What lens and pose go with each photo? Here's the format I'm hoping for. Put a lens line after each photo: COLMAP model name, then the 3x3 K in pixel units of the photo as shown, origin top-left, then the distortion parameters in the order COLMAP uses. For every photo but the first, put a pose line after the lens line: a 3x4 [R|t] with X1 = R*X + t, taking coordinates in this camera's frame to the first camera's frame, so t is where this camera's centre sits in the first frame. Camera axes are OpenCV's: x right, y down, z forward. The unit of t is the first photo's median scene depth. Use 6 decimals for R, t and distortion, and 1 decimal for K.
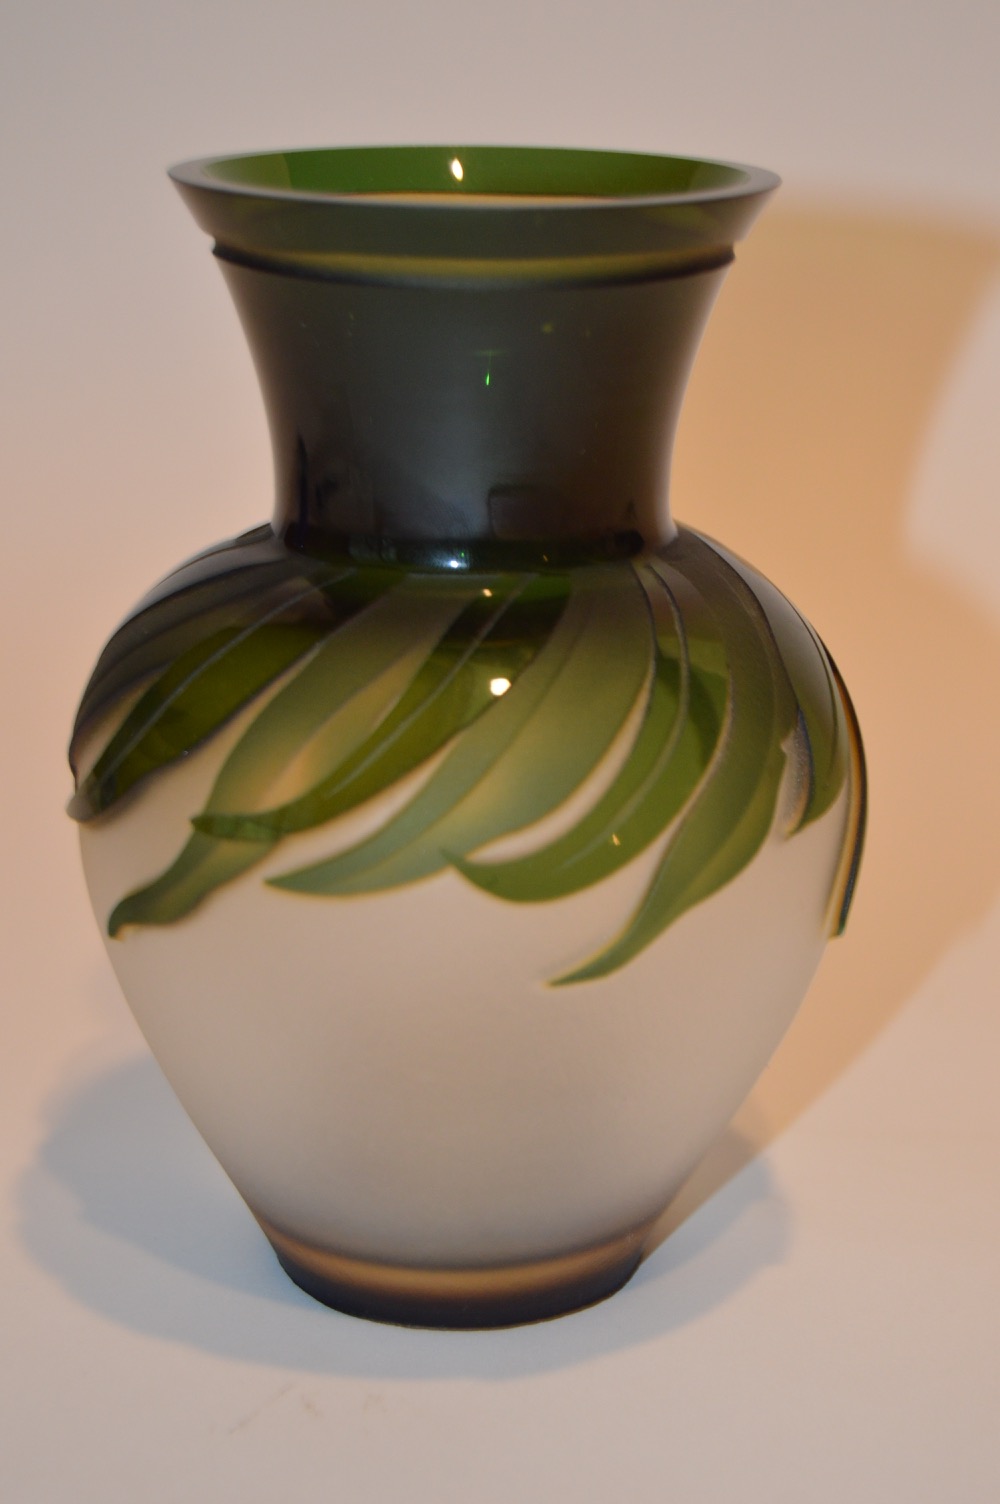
lens RADIAL K [[2861.4, 0, 500.0], [0, 2861.4, 752.0], [0, 0, 1]] dist [-0.073925, -0.071147]
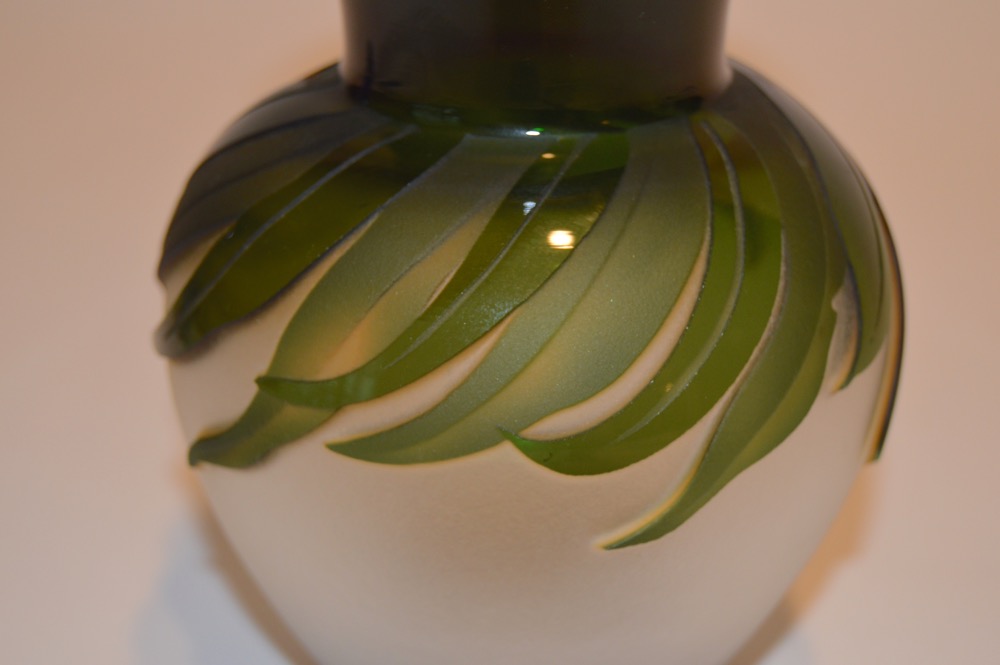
lens RADIAL K [[1902.5, 0, 500.0], [0, 1902.5, 332.5], [0, 0, 1]] dist [-0.073925, -0.071147]
pose [[0.999400, 0.006500, -0.034016, 0.002589], [-0.001186, 0.988076, 0.153964, -0.097065], [0.034611, -0.153832, 0.987491, 0.324007]]
